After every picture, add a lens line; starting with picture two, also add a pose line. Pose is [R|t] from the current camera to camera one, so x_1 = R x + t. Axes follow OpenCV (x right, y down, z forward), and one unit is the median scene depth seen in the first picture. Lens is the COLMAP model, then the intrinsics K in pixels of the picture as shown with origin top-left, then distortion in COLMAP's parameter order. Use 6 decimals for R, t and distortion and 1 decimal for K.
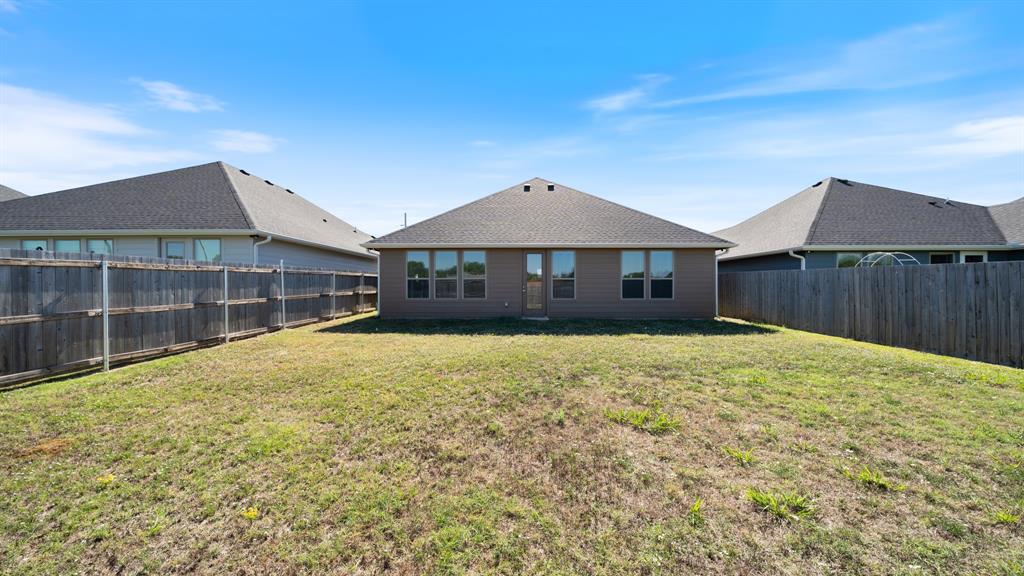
lens RADIAL K [[365.7, 0, 510.7], [0, 365.7, 286.6], [0, 0, 1]] dist [-0.009633, 0.000177]
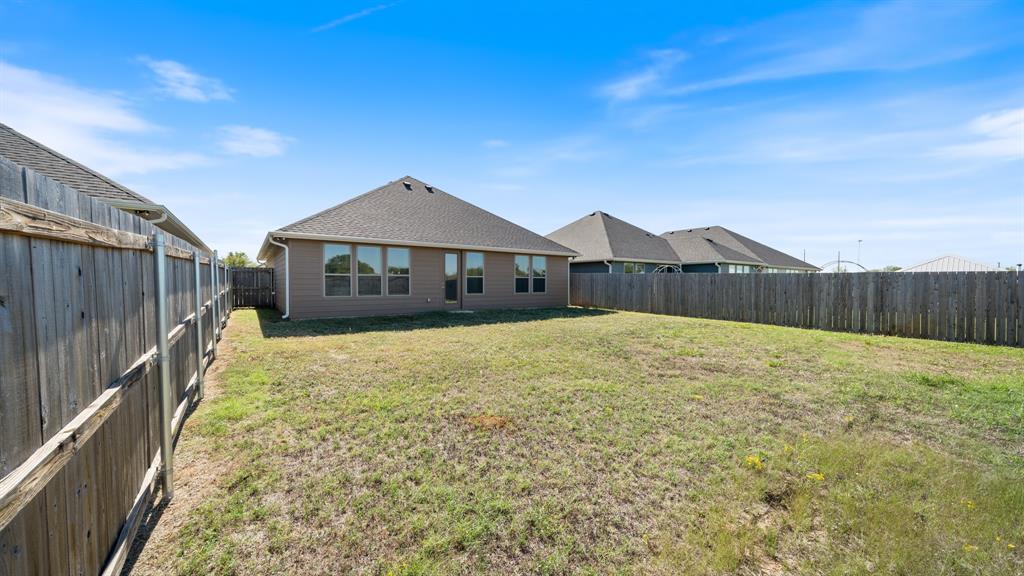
lens RADIAL K [[365.7, 0, 514.6], [0, 365.7, 291.1], [0, 0, 1]] dist [-0.009633, 0.000177]
pose [[0.797596, -0.010251, 0.603105, -0.455873], [-0.002915, 0.999778, 0.020849, 0.000073], [-0.603185, -0.018388, 0.797389, 0.003142]]
